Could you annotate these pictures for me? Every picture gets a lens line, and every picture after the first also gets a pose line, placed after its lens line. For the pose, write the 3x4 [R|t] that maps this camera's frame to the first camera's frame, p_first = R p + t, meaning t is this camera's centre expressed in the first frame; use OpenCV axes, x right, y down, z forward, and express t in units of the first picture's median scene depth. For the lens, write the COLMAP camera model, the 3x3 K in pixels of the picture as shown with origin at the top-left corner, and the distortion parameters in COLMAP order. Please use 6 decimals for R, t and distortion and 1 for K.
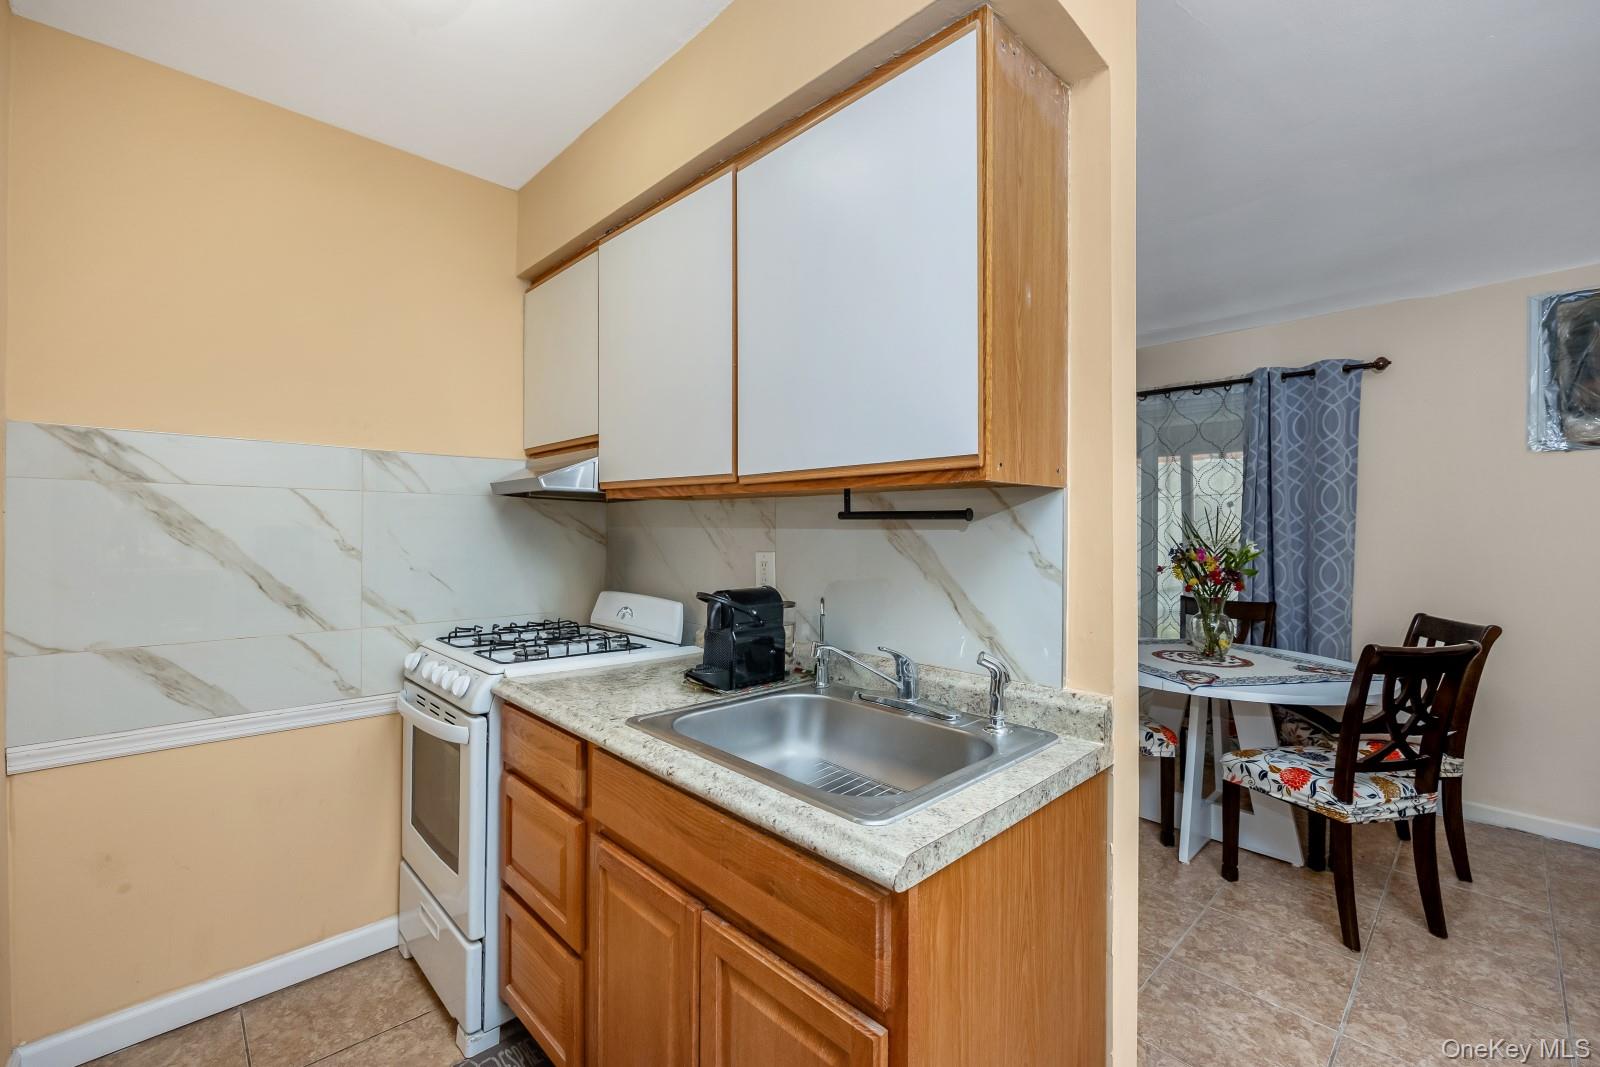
lens RADIAL K [[663.1, 0, 780.4], [0, 663.1, 535.6], [0, 0, 1]] dist [-0.004171, 0.000368]
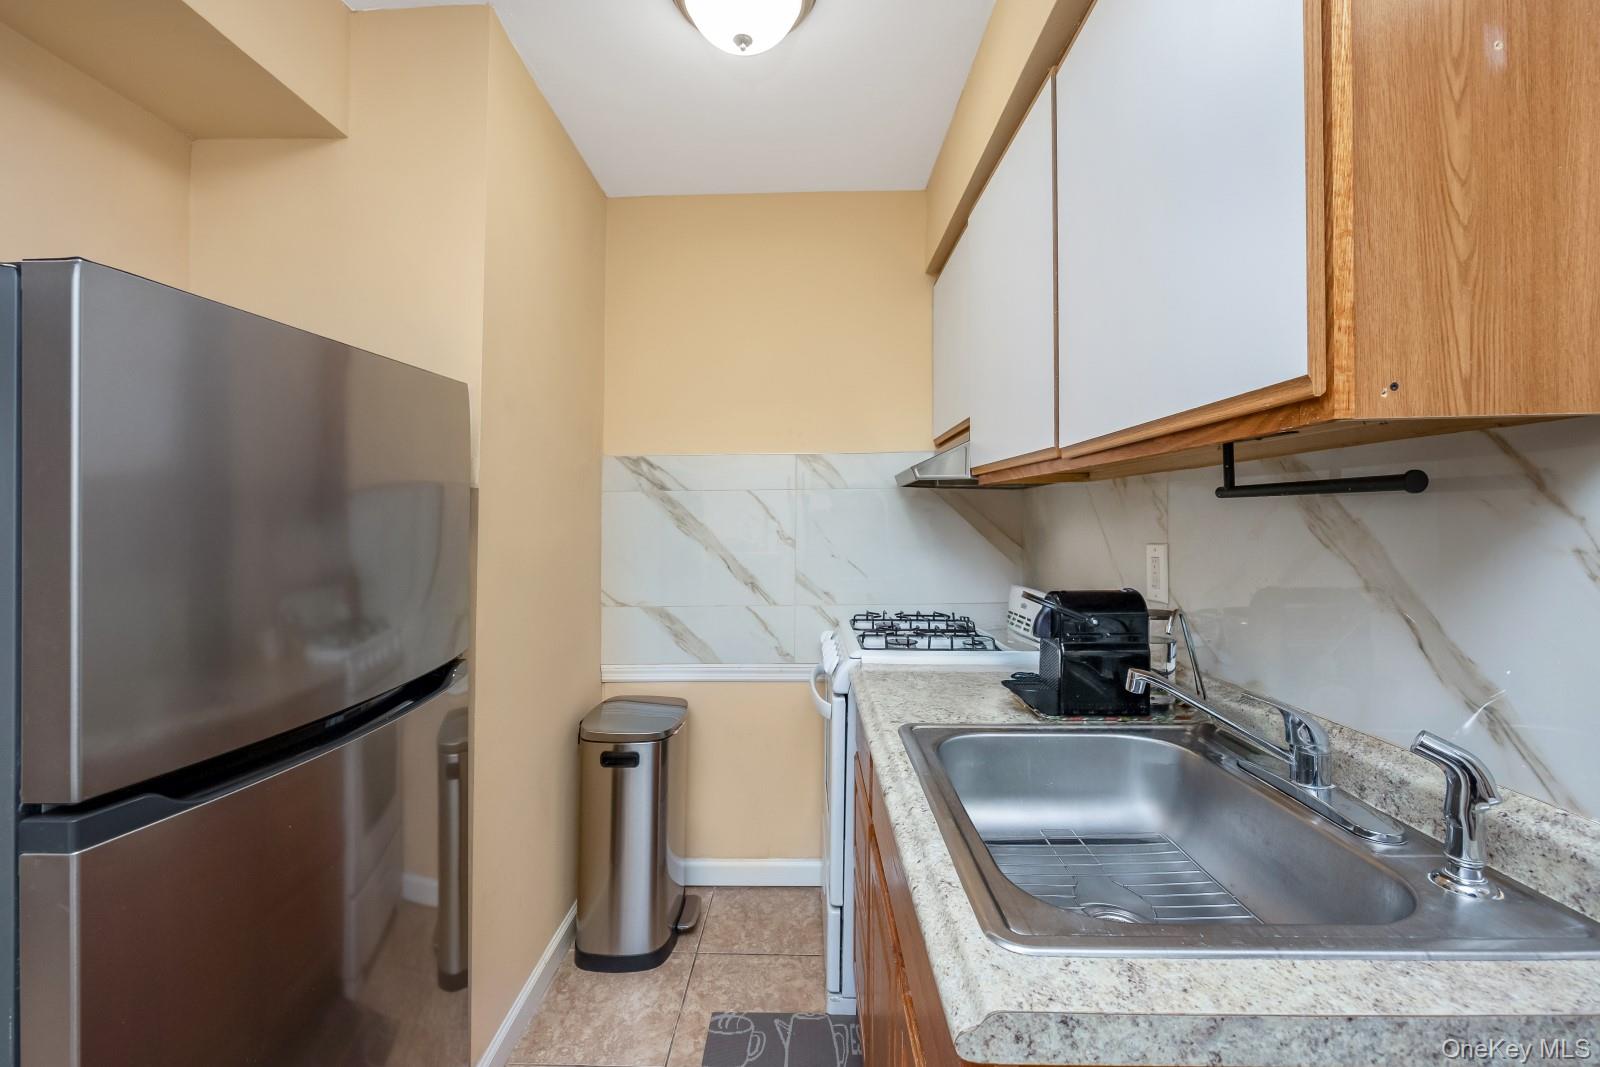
lens RADIAL K [[663.1, 0, 800.4], [0, 663.1, 517.4], [0, 0, 1]] dist [-0.004171, 0.000368]
pose [[0.709856, -0.018270, -0.704110, 0.276799], [0.010178, 0.999825, -0.015683, 0.002176], [0.704273, 0.003966, 0.709918, 0.211788]]
